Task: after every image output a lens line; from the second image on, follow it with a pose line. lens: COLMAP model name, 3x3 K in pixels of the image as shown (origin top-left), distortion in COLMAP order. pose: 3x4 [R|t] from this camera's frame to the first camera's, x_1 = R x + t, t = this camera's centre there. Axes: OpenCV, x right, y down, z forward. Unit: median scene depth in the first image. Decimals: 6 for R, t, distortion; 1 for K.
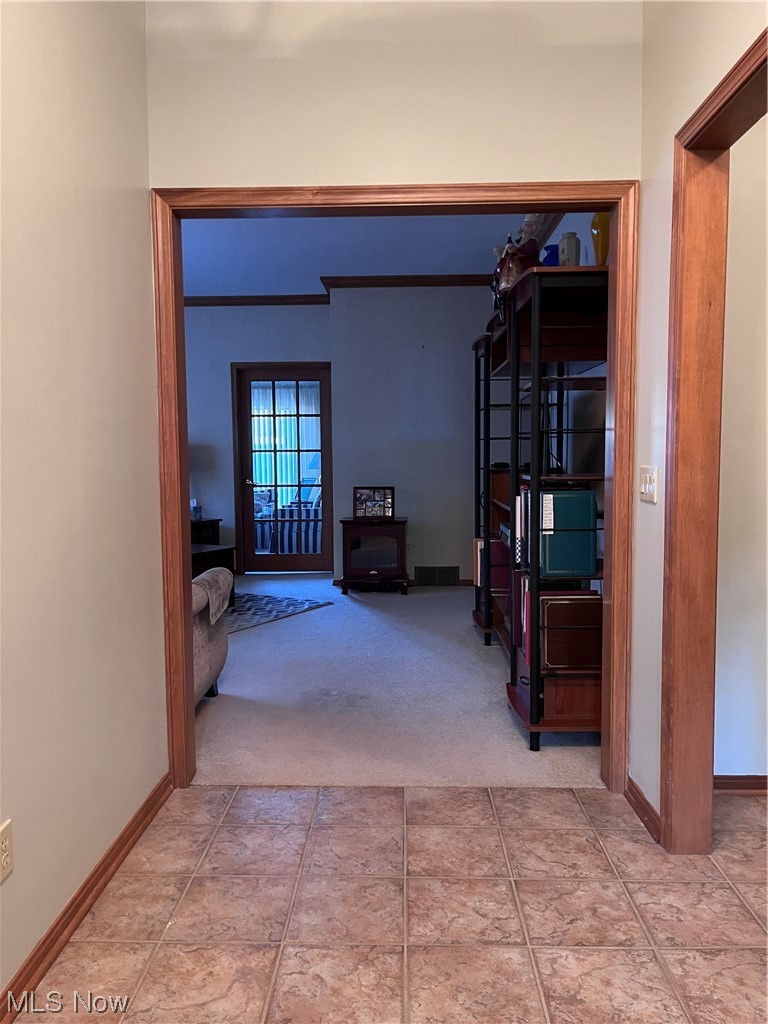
lens RADIAL K [[770.5, 0, 384.0], [0, 770.5, 512.0], [0, 0, 1]] dist [0.038768, -0.007294]
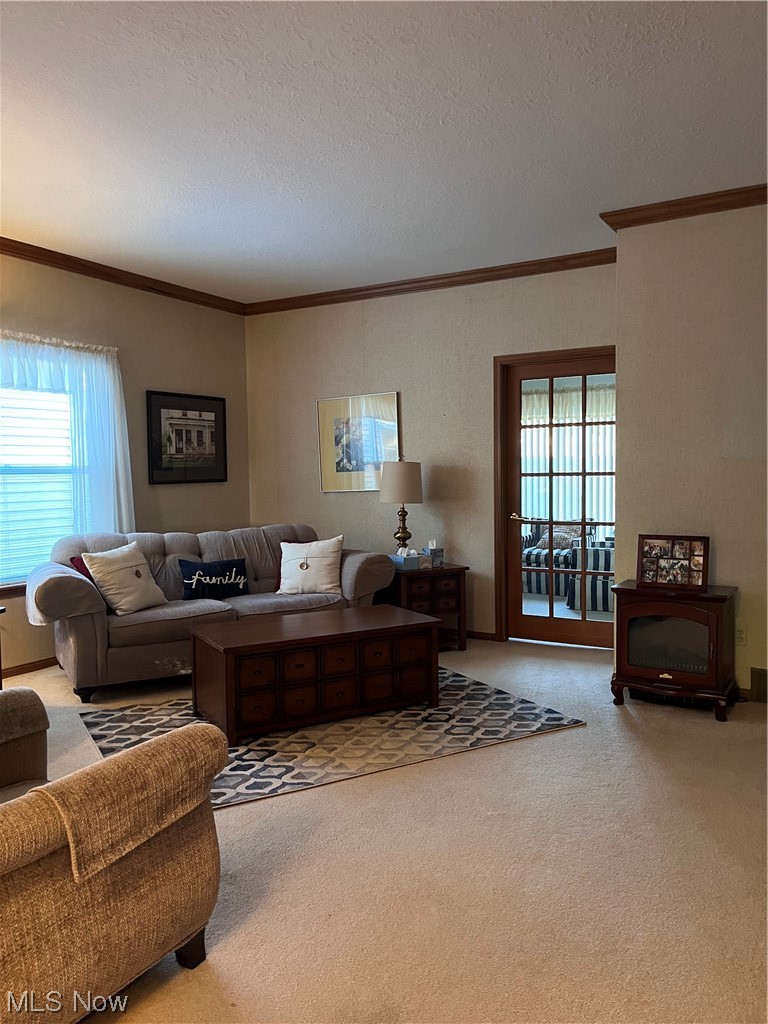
lens RADIAL K [[770.5, 0, 384.0], [0, 770.5, 512.0], [0, 0, 1]] dist [0.038768, -0.007294]
pose [[0.872414, 0.022148, -0.488266, 0.087780], [-0.026558, 0.999645, -0.002109, -0.044366], [0.488046, 0.014808, 0.872692, 0.341204]]
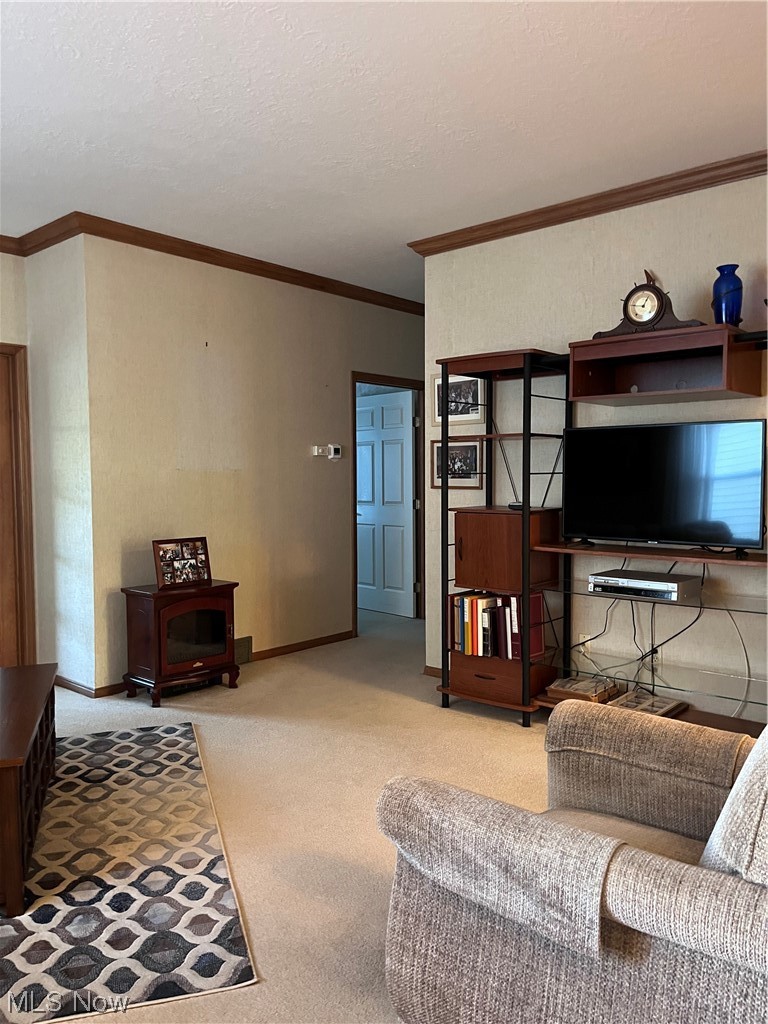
lens RADIAL K [[770.5, 0, 384.0], [0, 770.5, 512.0], [0, 0, 1]] dist [0.038768, -0.007294]
pose [[0.652965, -0.031927, 0.756715, -0.412571], [0.058205, 0.998272, -0.008106, -0.040412], [-0.755149, 0.049338, 0.653694, 0.414011]]
